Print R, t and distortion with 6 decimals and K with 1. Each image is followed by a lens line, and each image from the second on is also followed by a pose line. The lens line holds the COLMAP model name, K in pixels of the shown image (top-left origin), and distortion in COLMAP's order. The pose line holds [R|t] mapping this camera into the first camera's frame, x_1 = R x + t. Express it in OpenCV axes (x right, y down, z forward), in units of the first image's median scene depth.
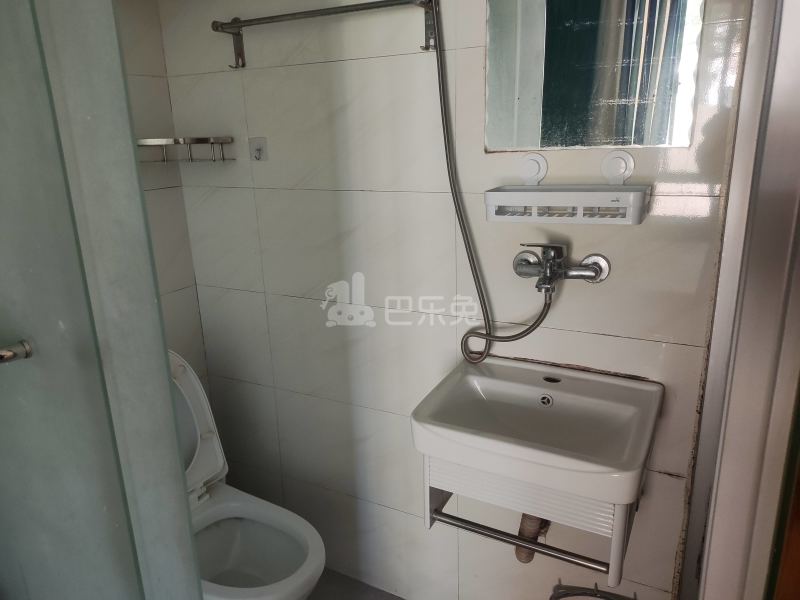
lens RADIAL K [[596.4, 0, 396.9], [0, 596.4, 299.0], [0, 0, 1]] dist [0.026736, -0.031658]
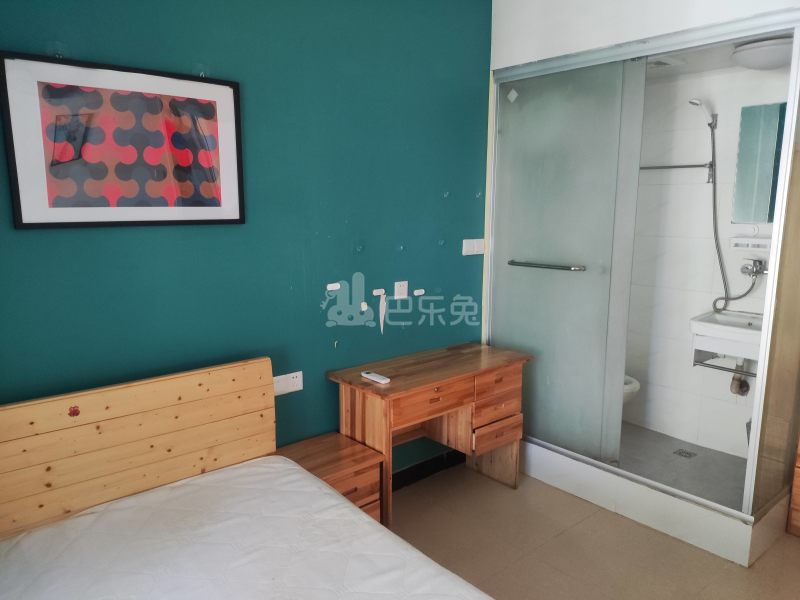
lens RADIAL K [[596.4, 0, 401.9], [0, 596.4, 296.1], [0, 0, 1]] dist [0.026736, -0.031658]
pose [[0.941167, 0.089454, -0.325887, -0.302230], [-0.121461, 0.989433, -0.079187, 0.417191], [0.315360, 0.114110, 0.942087, -1.748706]]
